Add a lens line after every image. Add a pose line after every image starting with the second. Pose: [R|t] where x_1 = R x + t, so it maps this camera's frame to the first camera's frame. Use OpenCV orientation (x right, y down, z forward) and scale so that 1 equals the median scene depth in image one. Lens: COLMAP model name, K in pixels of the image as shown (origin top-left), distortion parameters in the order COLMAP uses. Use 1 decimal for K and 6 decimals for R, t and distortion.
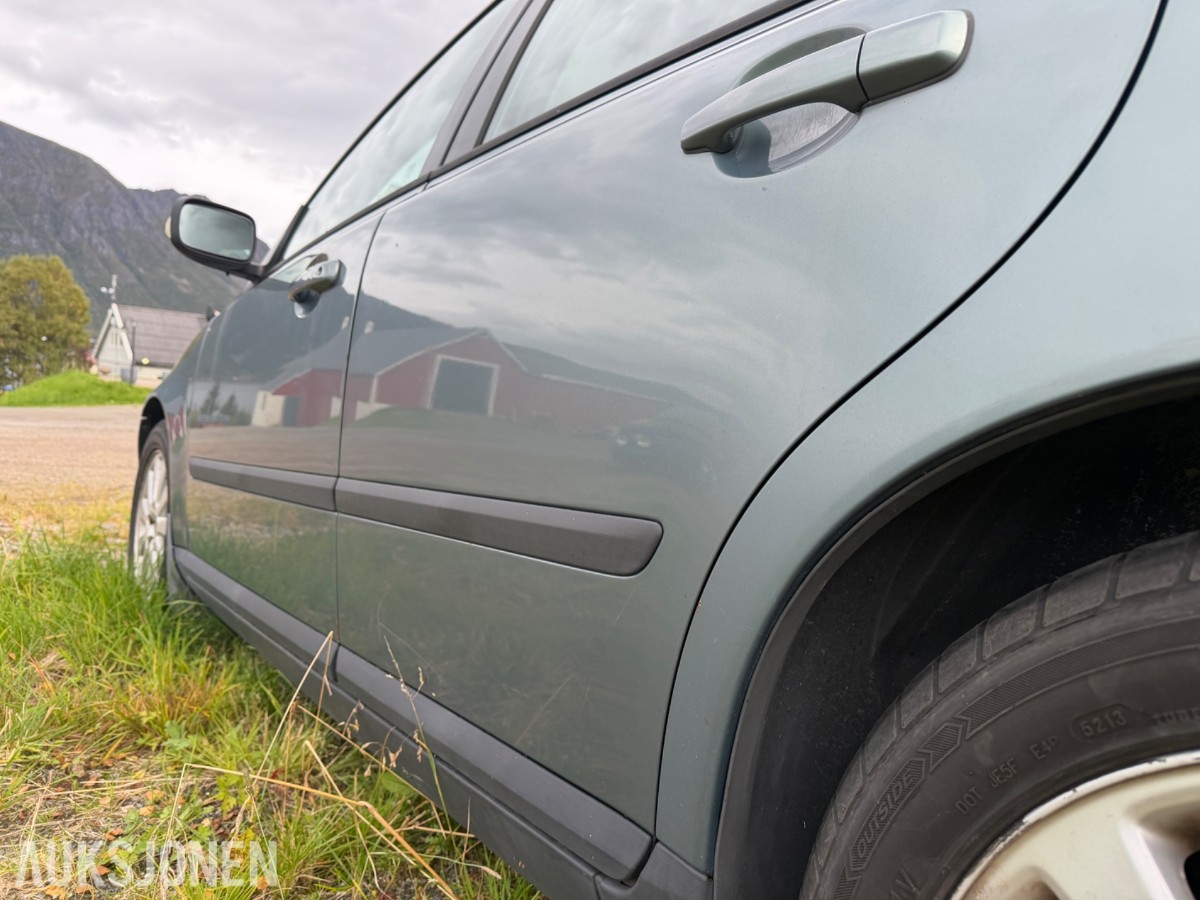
lens RADIAL K [[912.4, 0, 611.7], [0, 912.4, 447.7], [0, 0, 1]] dist [0.000853, -0.001221]
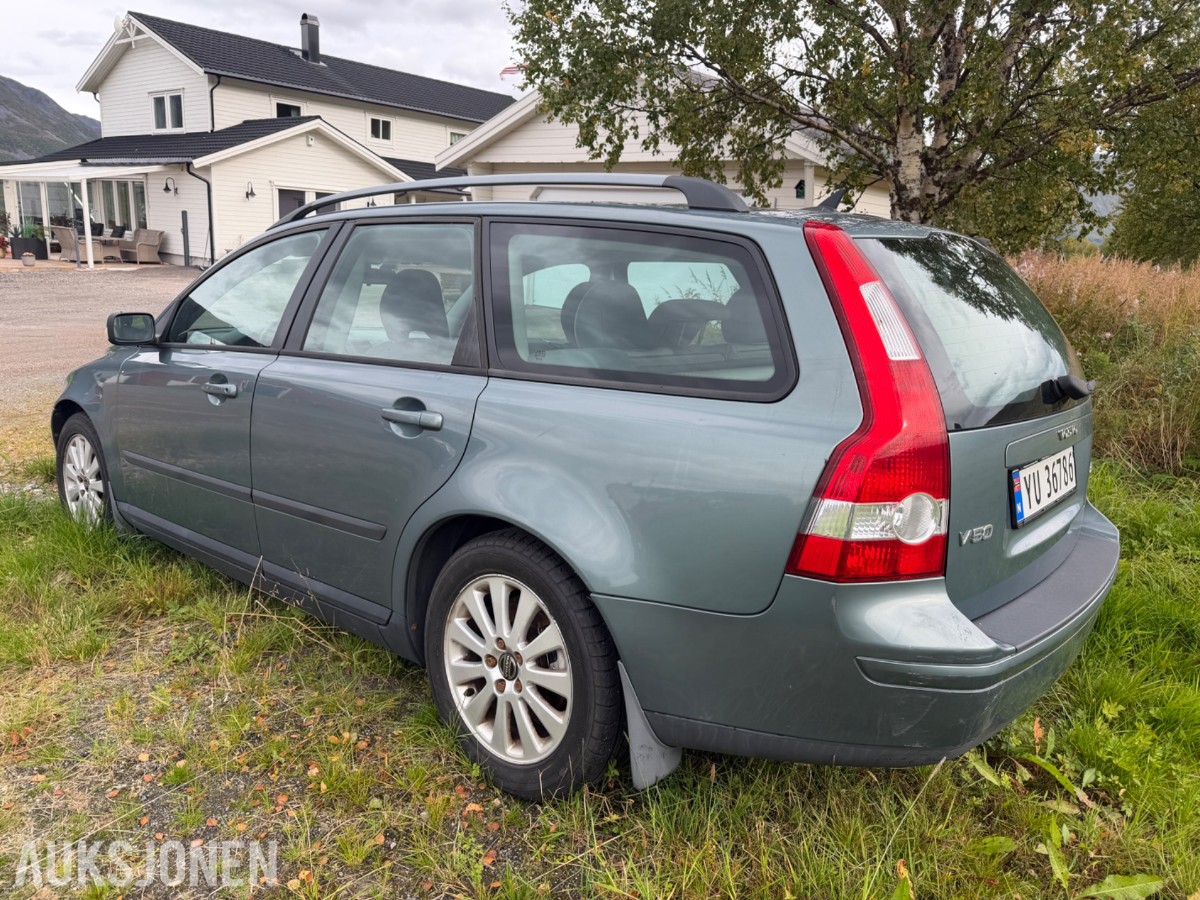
lens RADIAL K [[912.4, 0, 611.7], [0, 912.4, 447.7], [0, 0, 1]] dist [0.000853, -0.001221]
pose [[0.976197, -0.090223, 0.197230, 0.136823], [0.053626, 0.981540, 0.183585, -0.464267], [-0.210152, -0.168638, 0.963015, -1.441669]]
